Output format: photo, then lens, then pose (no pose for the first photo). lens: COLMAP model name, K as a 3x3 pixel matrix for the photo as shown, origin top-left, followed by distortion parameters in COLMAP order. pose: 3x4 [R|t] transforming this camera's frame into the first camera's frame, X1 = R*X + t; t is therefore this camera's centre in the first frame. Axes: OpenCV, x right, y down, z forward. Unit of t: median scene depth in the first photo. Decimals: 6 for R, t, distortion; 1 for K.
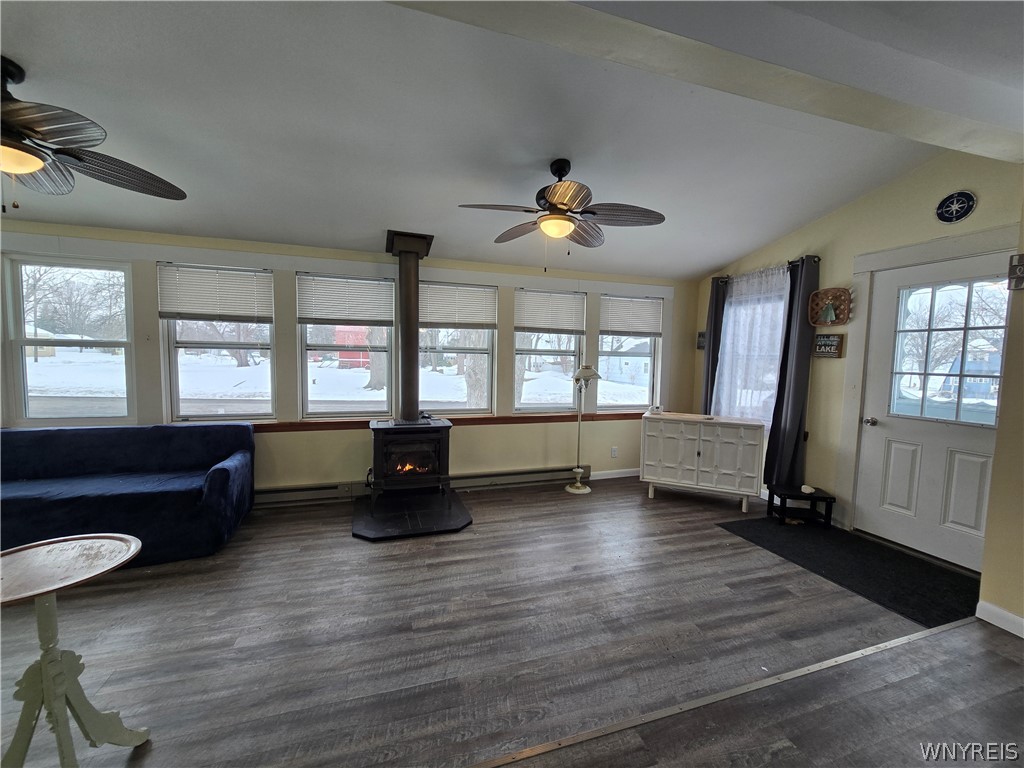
lens RADIAL K [[418.8, 0, 509.6], [0, 418.8, 382.7], [0, 0, 1]] dist [-0.006341, 0.002905]
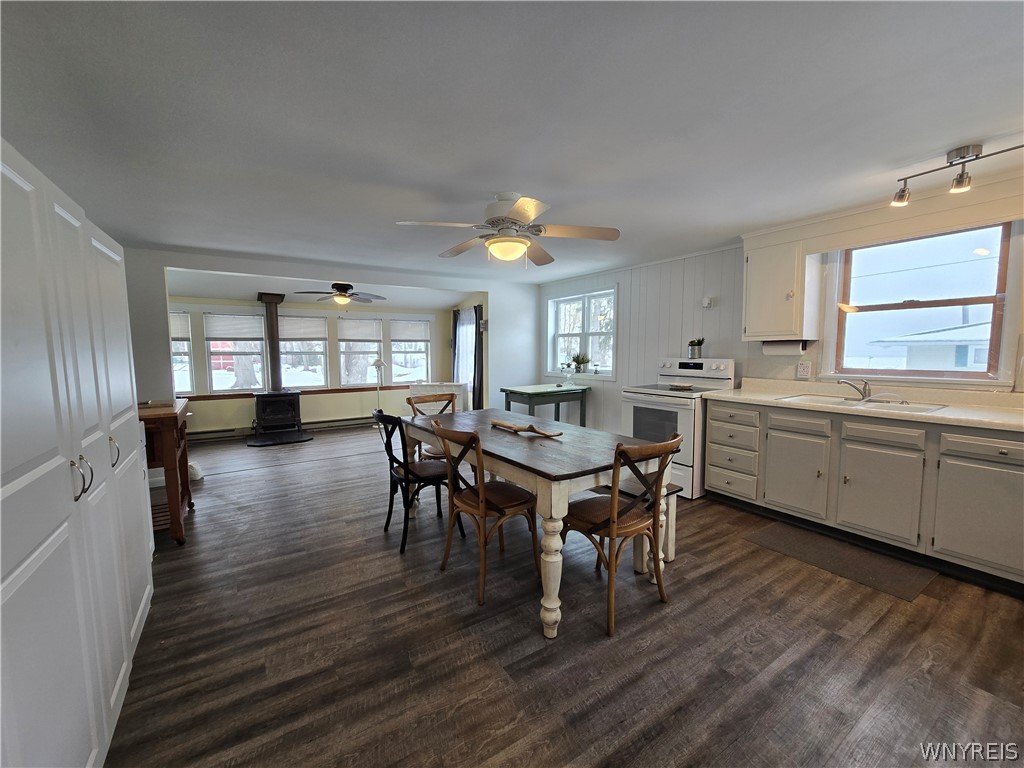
lens RADIAL K [[418.8, 0, 506.8], [0, 418.8, 385.0], [0, 0, 1]] dist [-0.006341, 0.002905]
pose [[0.964910, -0.046369, 0.258456, 0.278262], [0.042084, 0.998870, 0.022091, 0.064796], [-0.259188, -0.010439, 0.965770, -1.099487]]
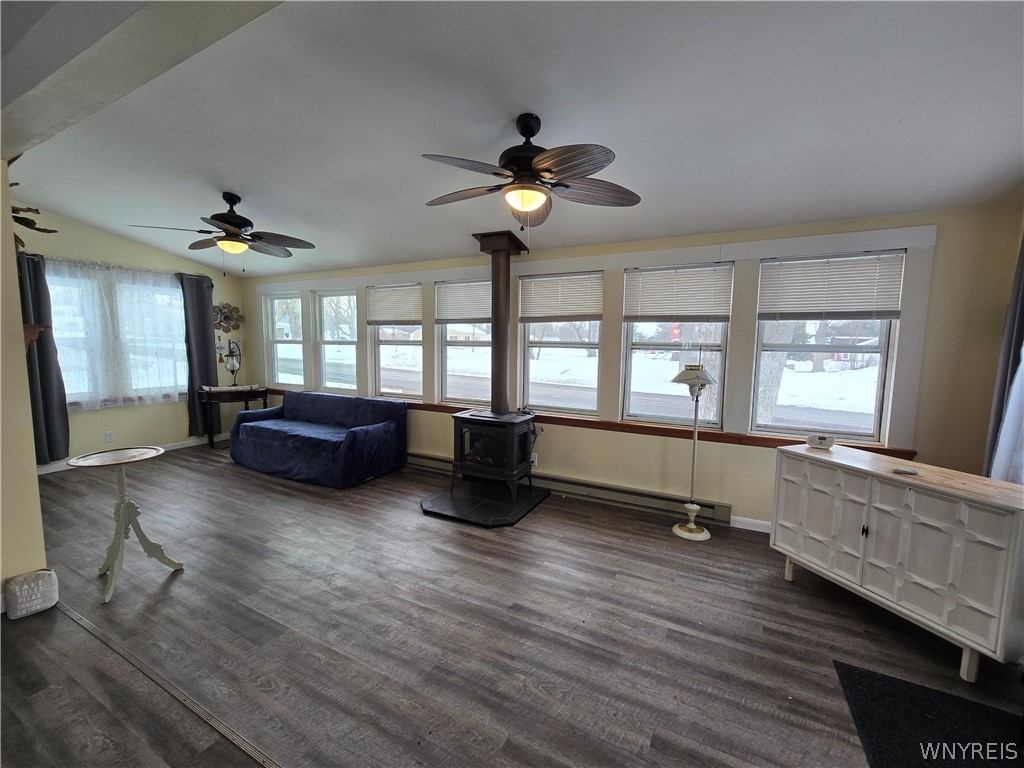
lens RADIAL K [[418.8, 0, 511.4], [0, 418.8, 383.4], [0, 0, 1]] dist [-0.006341, 0.002905]
pose [[0.700257, 0.058183, -0.711516, 0.530983], [-0.043354, 0.998300, 0.038967, -0.026083], [0.712573, 0.003560, 0.701589, 0.296602]]
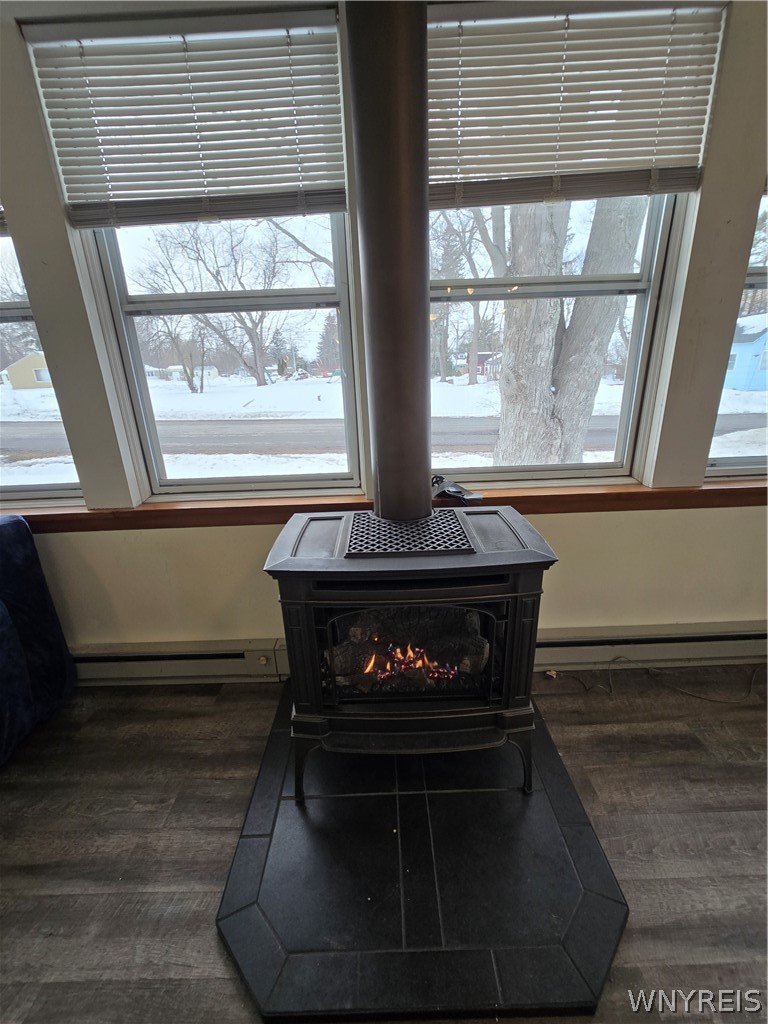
lens RADIAL K [[418.8, 0, 380.9], [0, 418.8, 511.5], [0, 0, 1]] dist [-0.006341, 0.002905]
pose [[0.948903, 0.048656, -0.311795, -0.156826], [0.037237, 0.963874, 0.263741, -0.000300], [0.313364, -0.261875, 0.912811, 0.712565]]
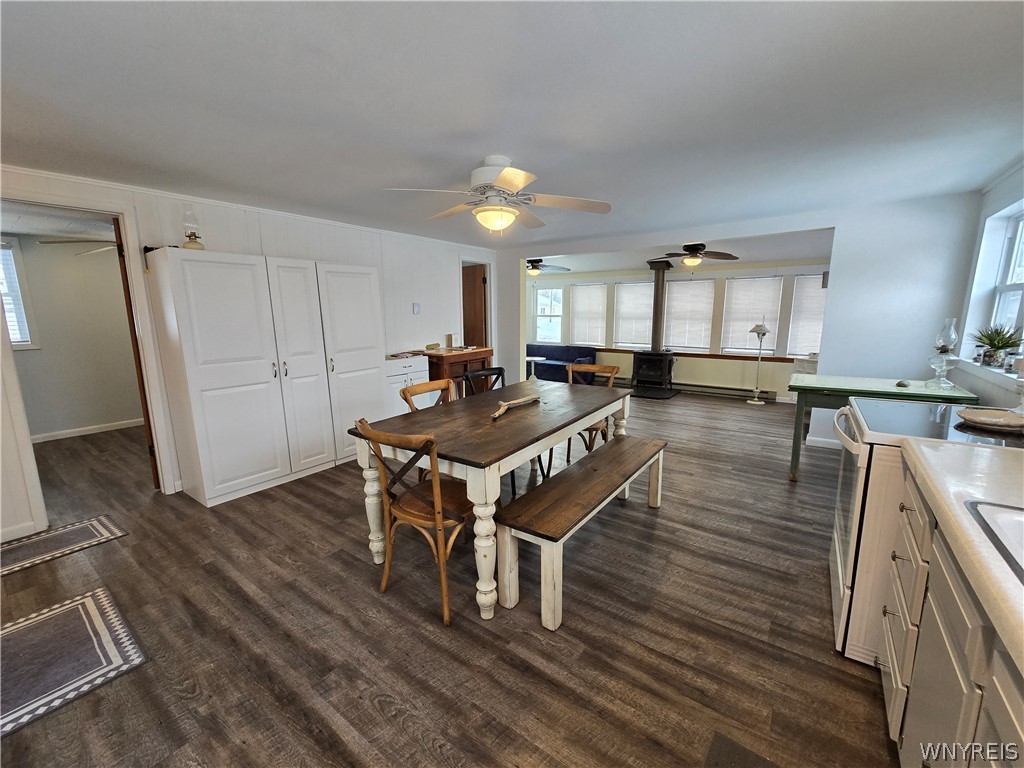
lens RADIAL K [[418.8, 0, 513.5], [0, 418.8, 387.4], [0, 0, 1]] dist [-0.006341, 0.002905]
pose [[0.590416, 0.120674, -0.798027, 1.042791], [-0.037264, 0.991781, 0.122403, 0.042611], [0.806238, -0.042531, 0.590060, -0.813418]]
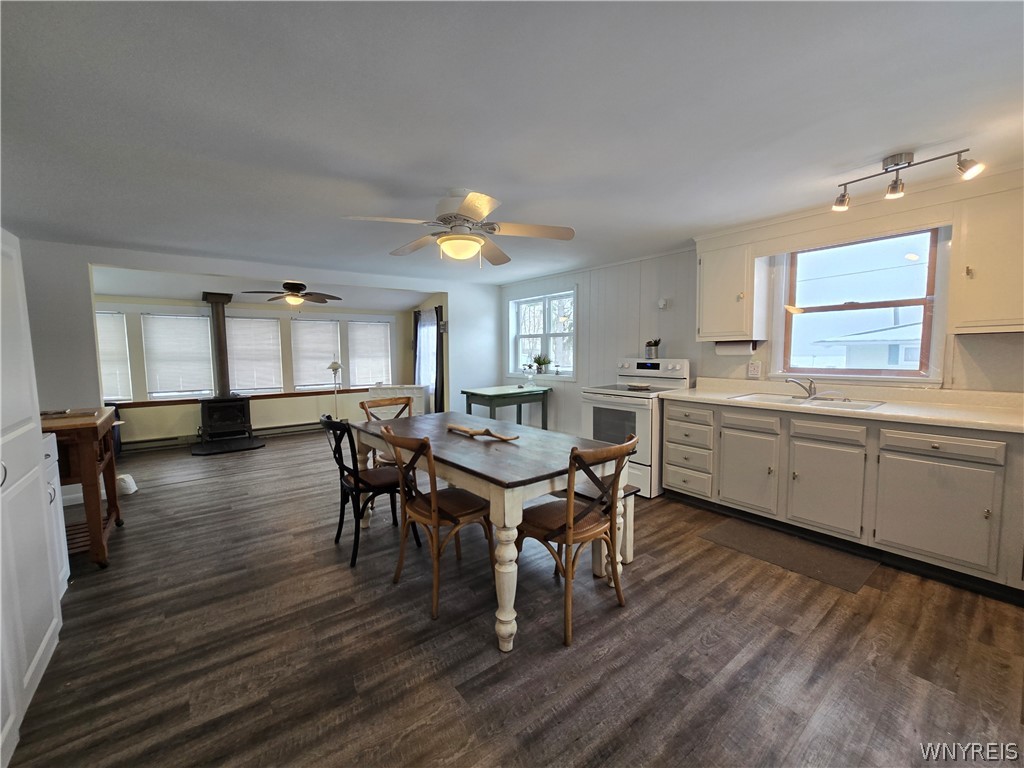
lens RADIAL K [[418.8, 0, 504.7], [0, 418.8, 384.3], [0, 0, 1]] dist [-0.006341, 0.002905]
pose [[0.941627, -0.055901, 0.331984, 0.300629], [0.051623, 0.998431, 0.021699, 0.063583], [-0.332676, -0.003294, 0.943035, -1.083659]]
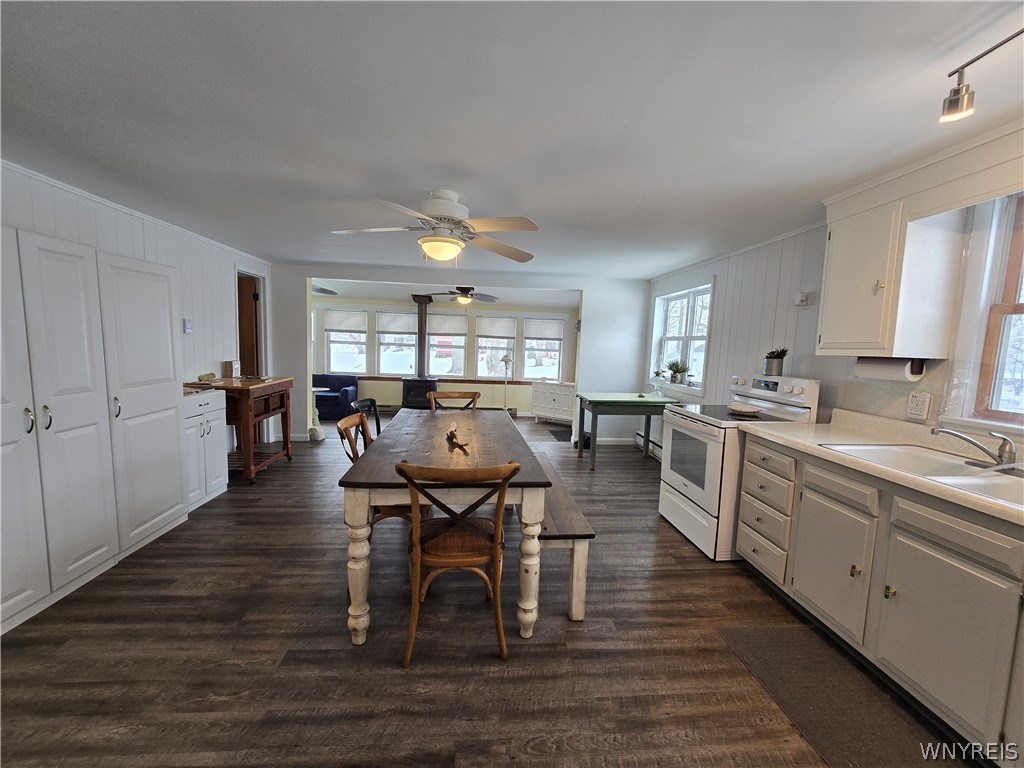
lens RADIAL K [[418.8, 0, 508.8], [0, 418.8, 384.2], [0, 0, 1]] dist [-0.006341, 0.002905]
pose [[0.972677, 0.038739, -0.228910, 0.733958], [-0.034190, 0.999132, 0.023806, 0.055261], [0.229633, -0.015330, 0.973157, -1.066529]]
